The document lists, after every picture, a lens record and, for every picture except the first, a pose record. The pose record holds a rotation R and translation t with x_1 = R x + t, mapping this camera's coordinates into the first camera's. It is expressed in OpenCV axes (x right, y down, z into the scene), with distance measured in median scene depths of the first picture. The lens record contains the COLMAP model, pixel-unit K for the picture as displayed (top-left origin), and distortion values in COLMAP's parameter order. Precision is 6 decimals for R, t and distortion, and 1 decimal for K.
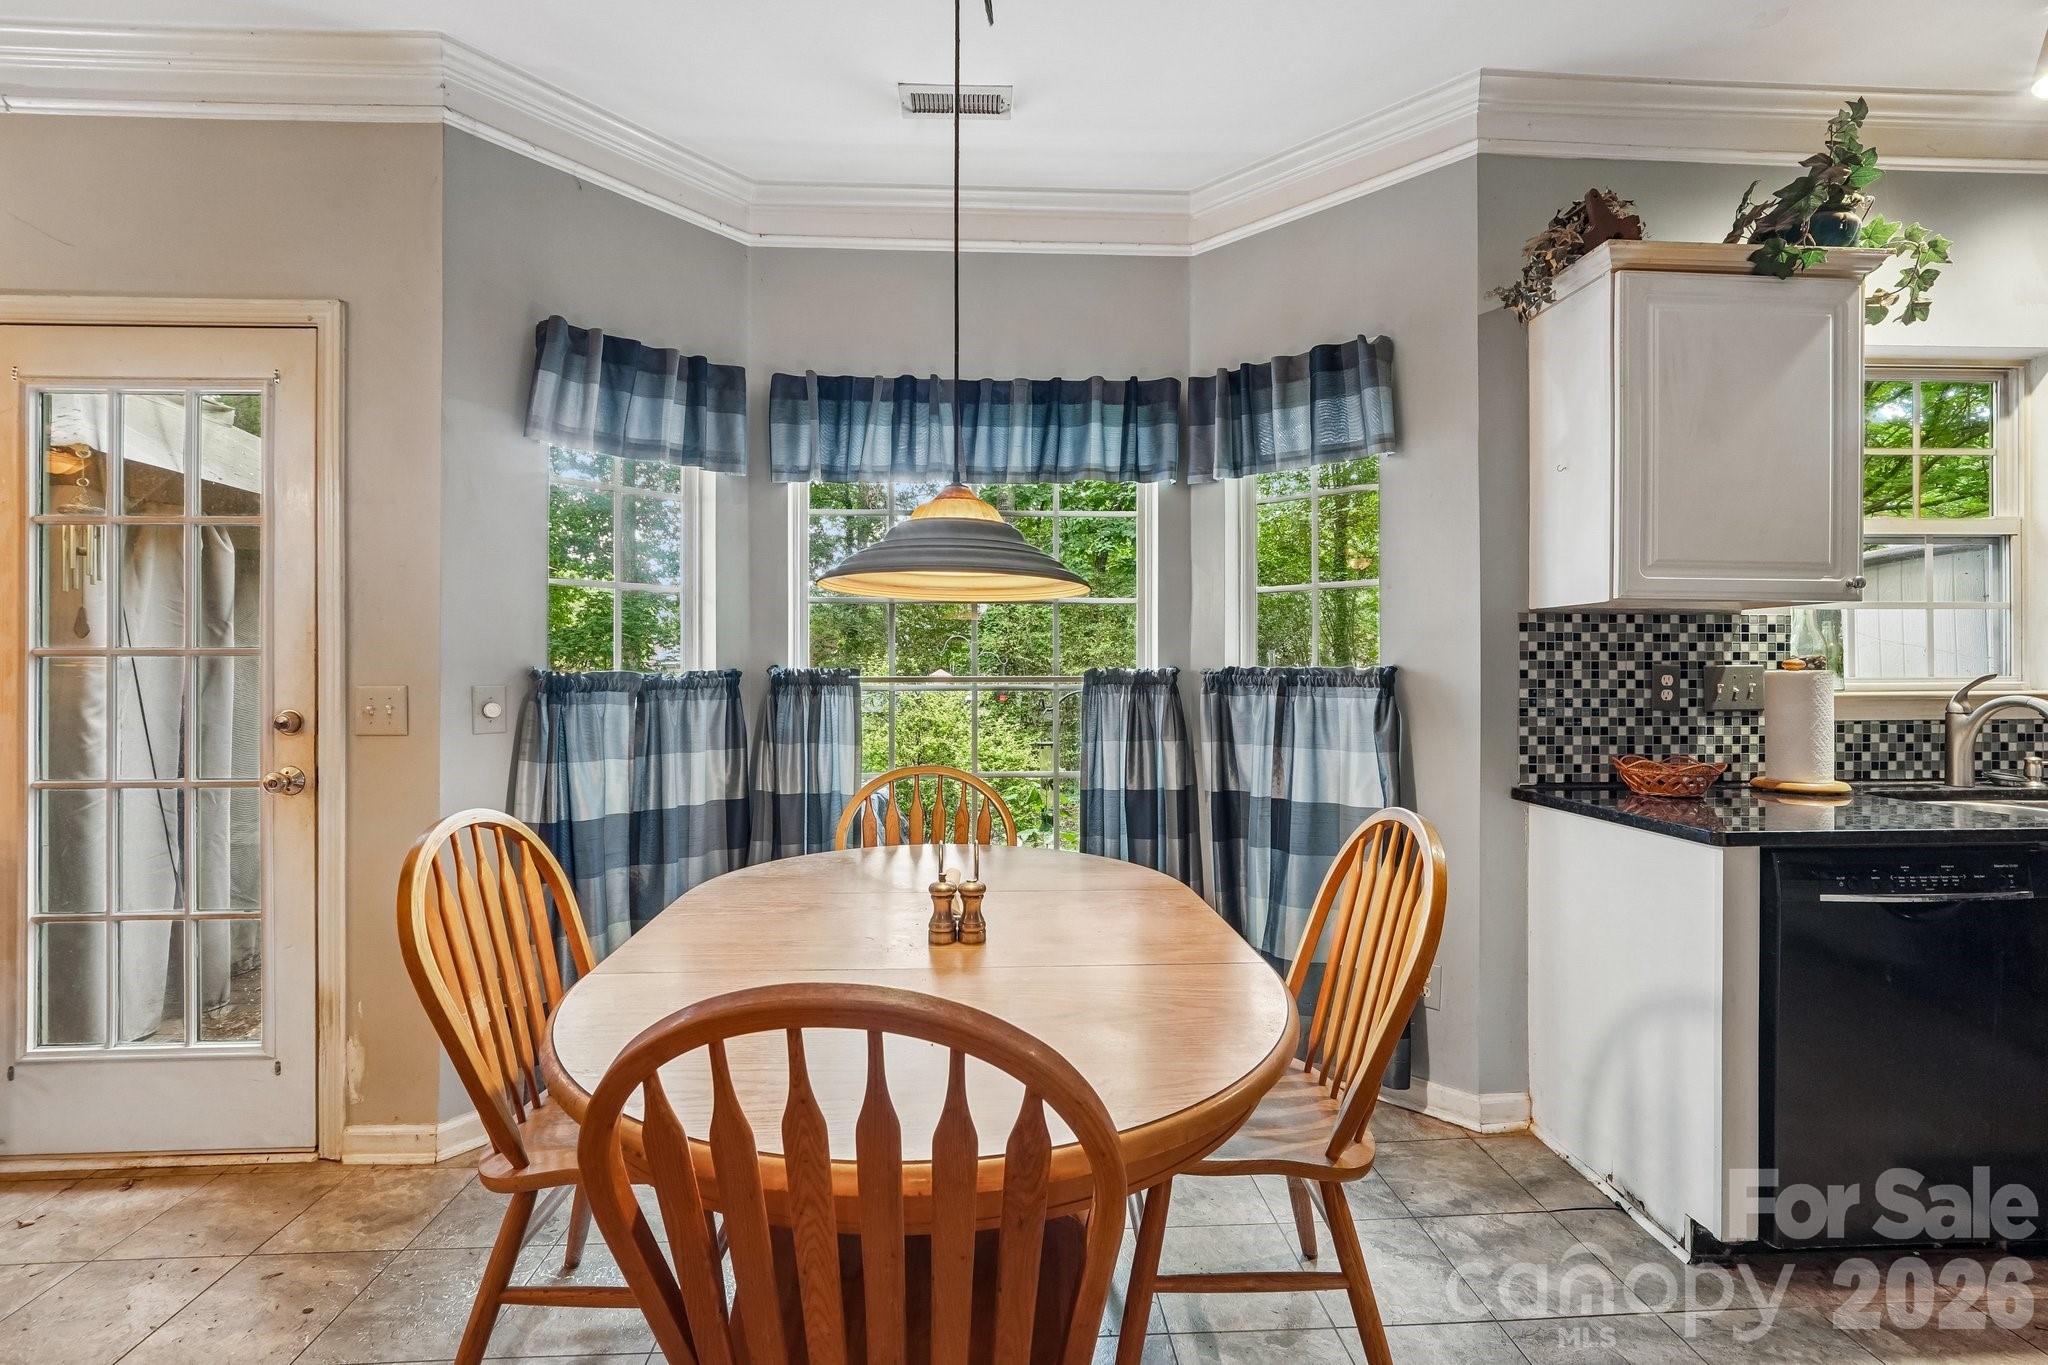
lens RADIAL K [[873.5, 0, 1037.5], [0, 873.5, 664.9], [0, 0, 1]] dist [-0.015561, 0.005965]
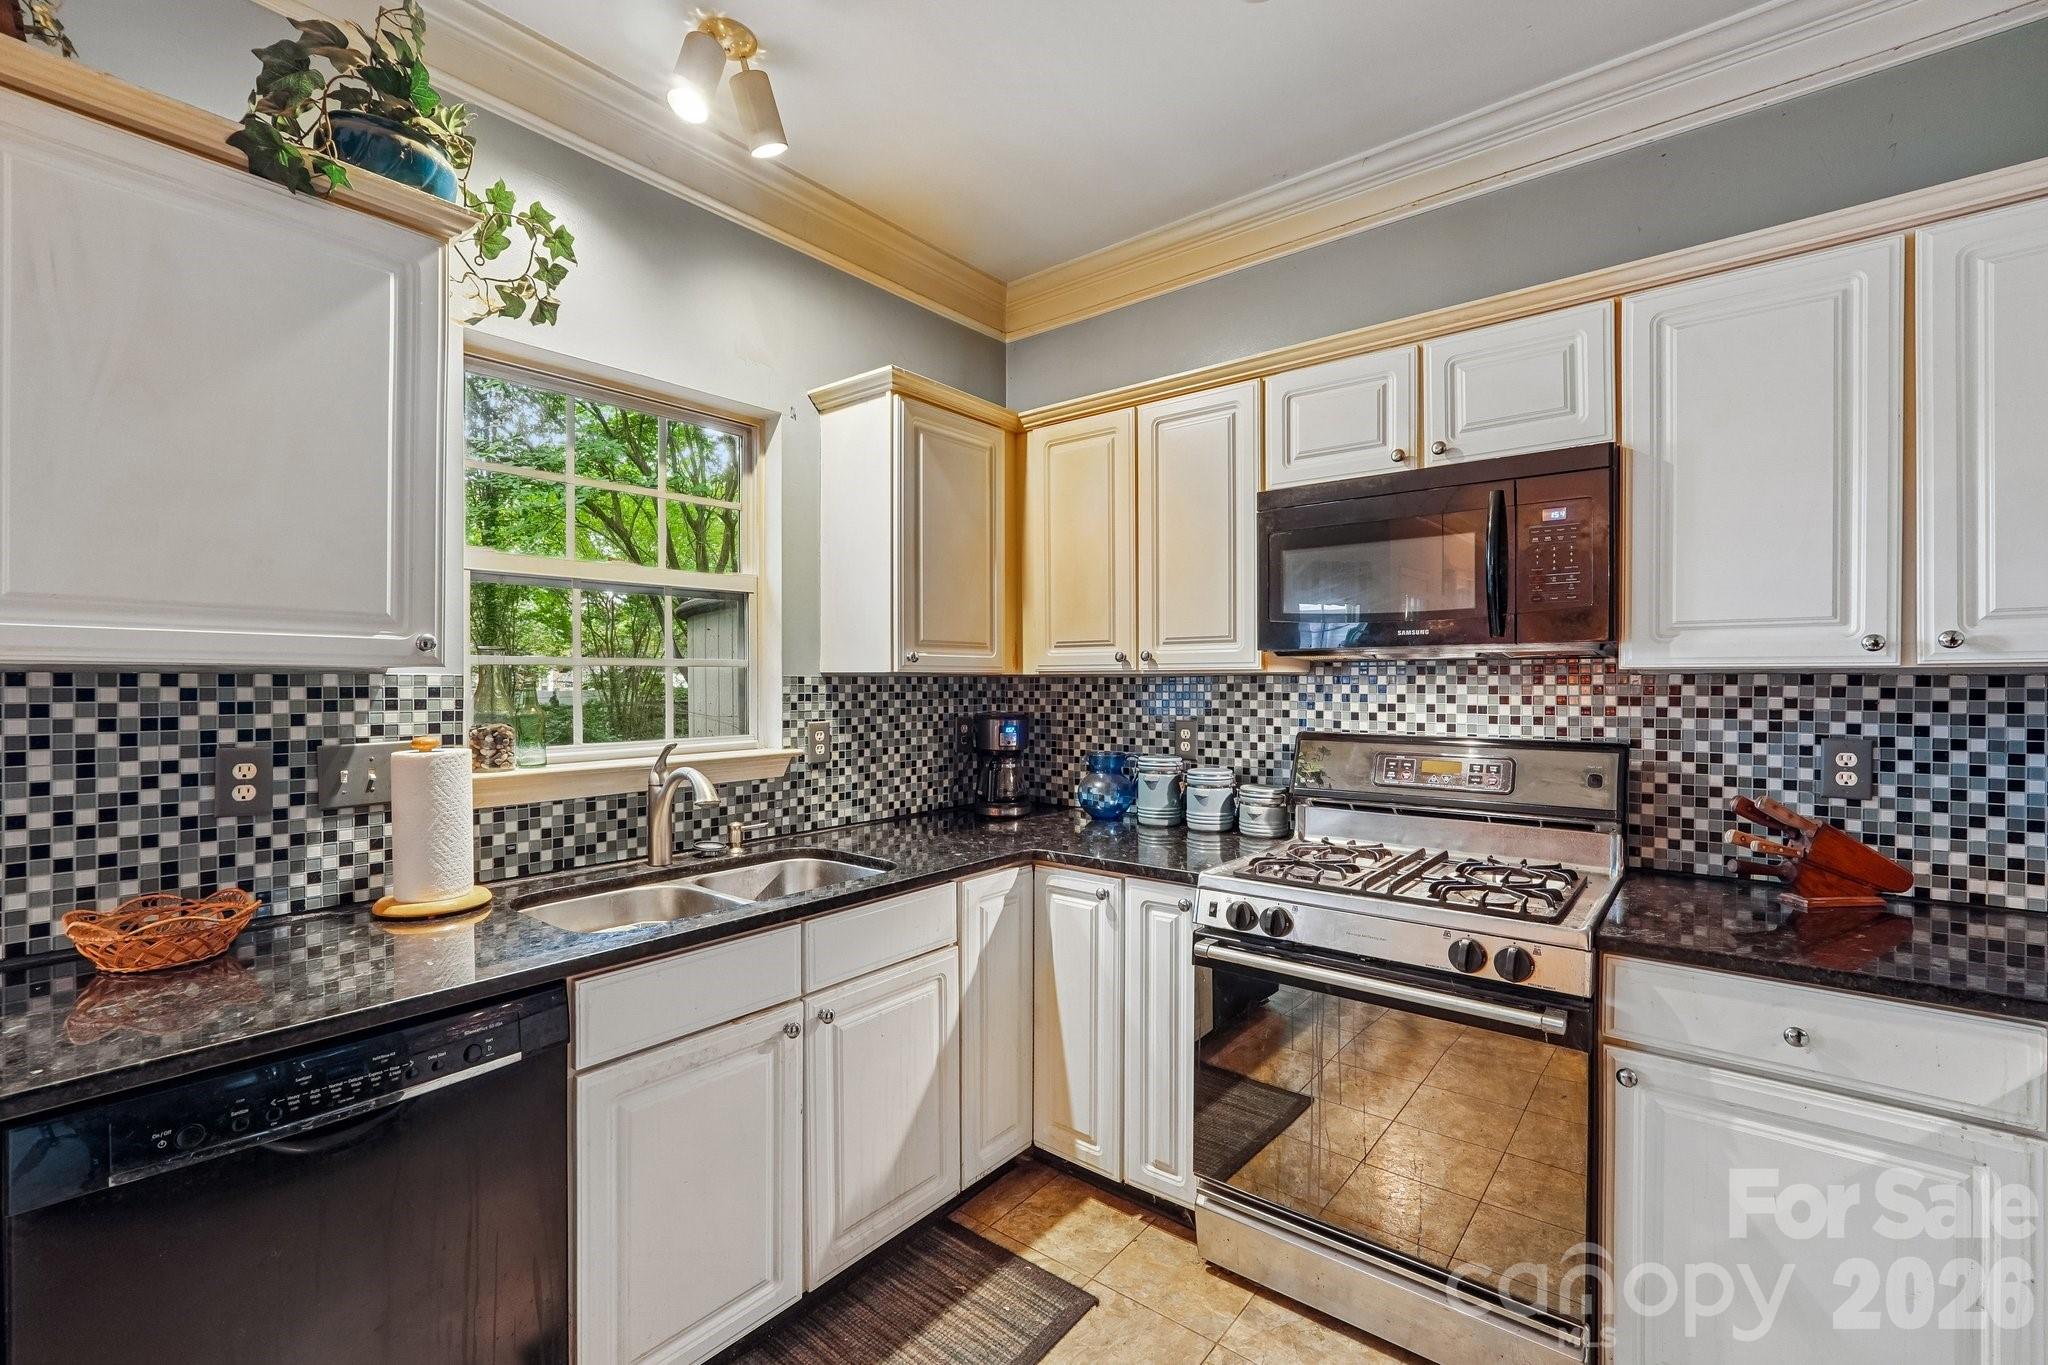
lens RADIAL K [[873.5, 0, 1023.9], [0, 873.5, 686.4], [0, 0, 1]] dist [-0.015561, 0.005965]
pose [[0.671289, -0.004786, 0.741181, 0.631644], [-0.003660, 0.999946, 0.009772, -0.056989], [-0.741187, -0.009272, 0.671235, 0.097350]]
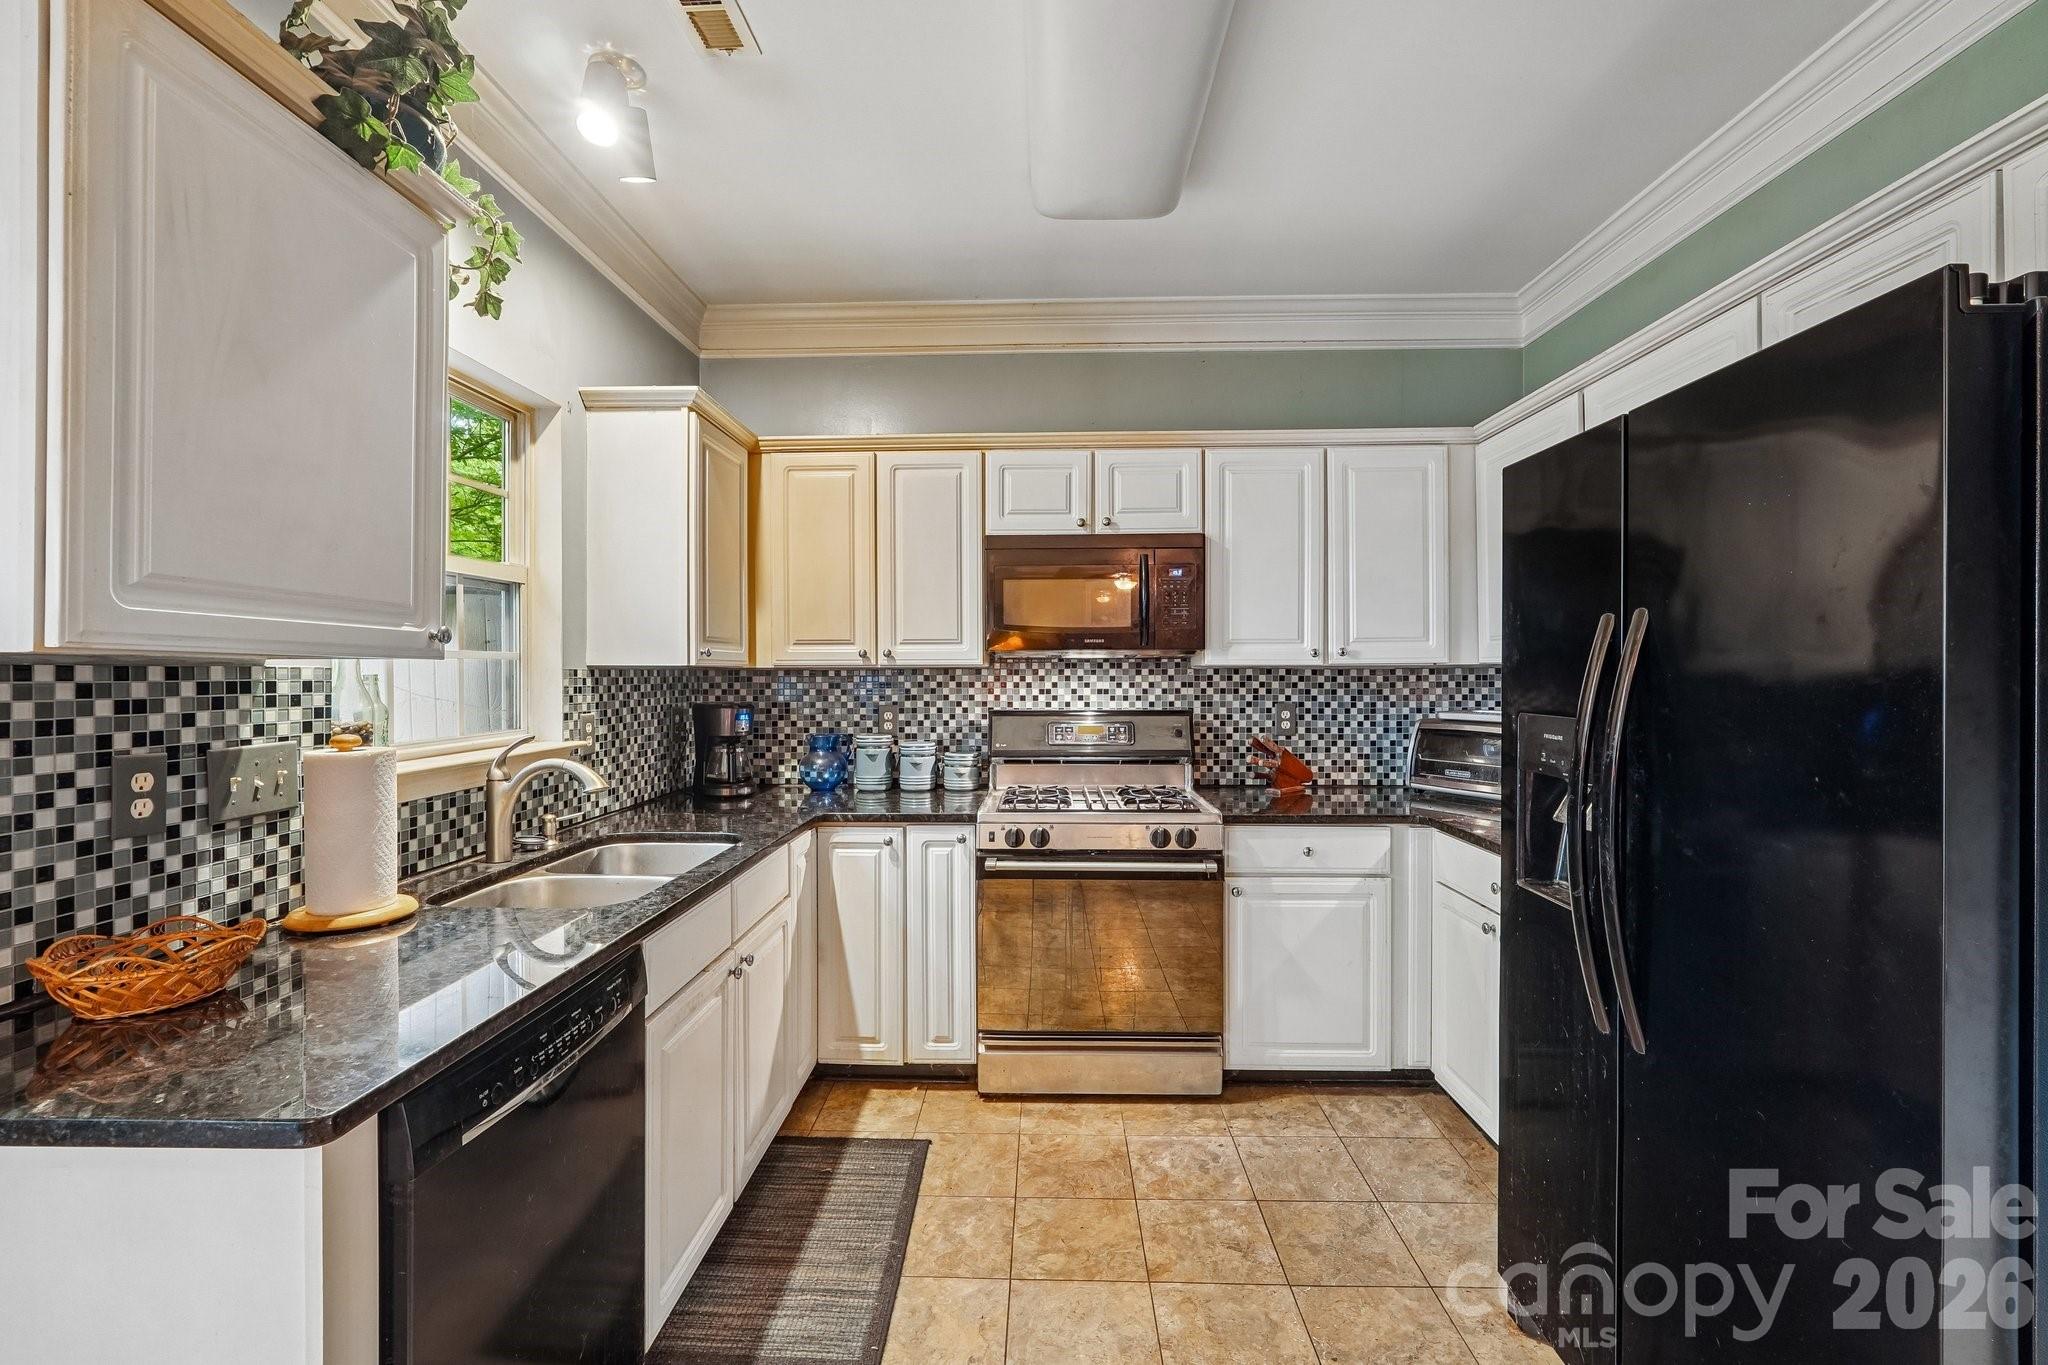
lens RADIAL K [[873.5, 0, 1005.3], [0, 873.5, 676.1], [0, 0, 1]] dist [-0.015561, 0.005965]
pose [[0.098602, -0.003694, 0.995120, 0.220131], [-0.003225, 0.999987, 0.004031, -0.055329], [-0.995122, -0.003607, 0.098589, 0.384430]]
